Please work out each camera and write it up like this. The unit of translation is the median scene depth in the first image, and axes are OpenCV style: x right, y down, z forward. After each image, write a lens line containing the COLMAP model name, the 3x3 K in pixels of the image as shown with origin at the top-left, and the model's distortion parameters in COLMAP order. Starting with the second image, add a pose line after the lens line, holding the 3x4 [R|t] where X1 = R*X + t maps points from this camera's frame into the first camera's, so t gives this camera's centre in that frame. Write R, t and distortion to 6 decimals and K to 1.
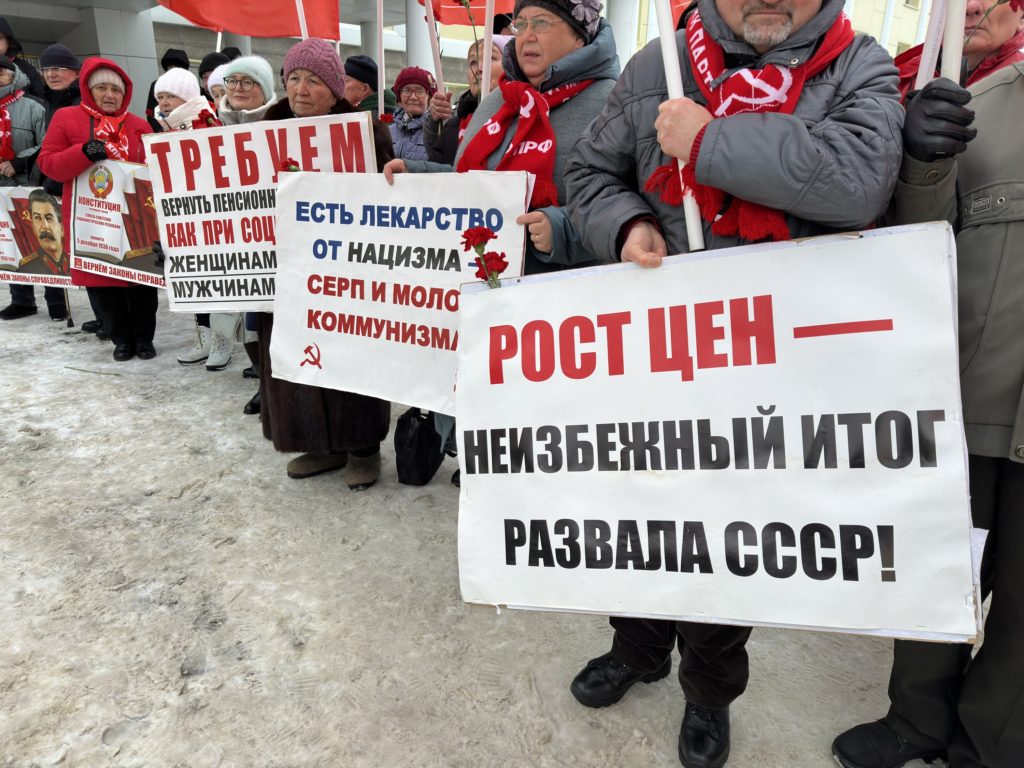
lens RADIAL K [[721.0, 0, 515.9], [0, 721.0, 382.2], [0, 0, 1]] dist [0.030332, -0.044897]
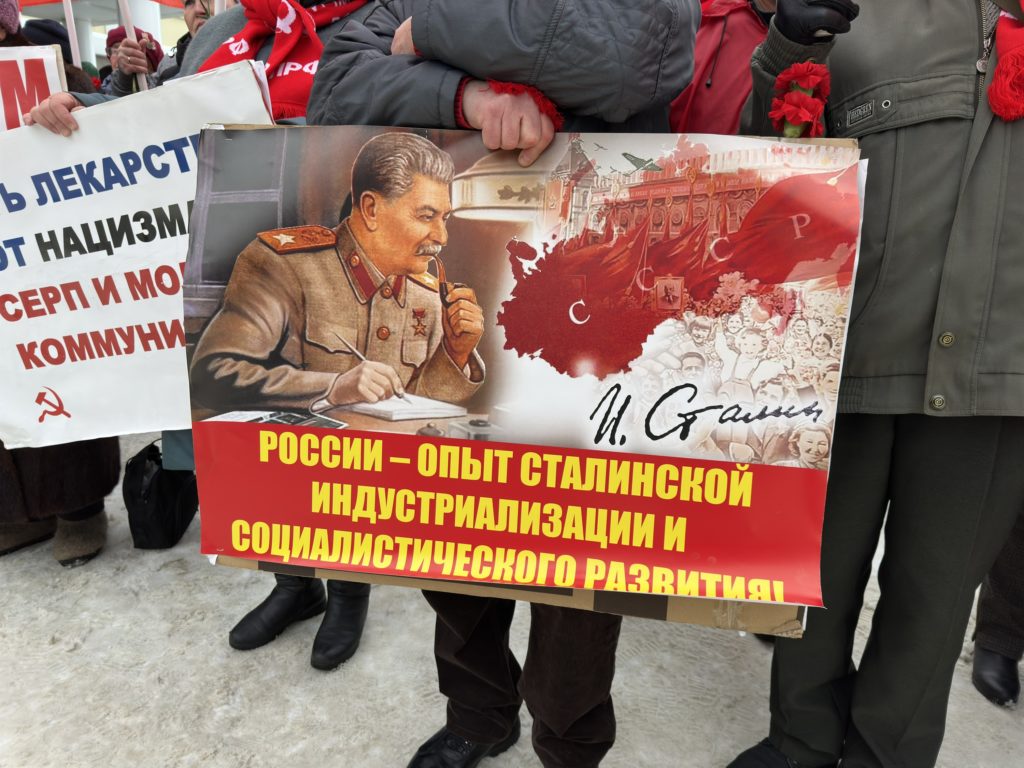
lens RADIAL K [[721.0, 0, 514.7], [0, 721.0, 373.9], [0, 0, 1]] dist [0.030332, -0.044897]
pose [[0.947565, -0.068037, 0.312235, -0.013924], [0.086284, 0.995254, -0.044985, 0.033335], [-0.307693, 0.069568, 0.948939, 0.186862]]
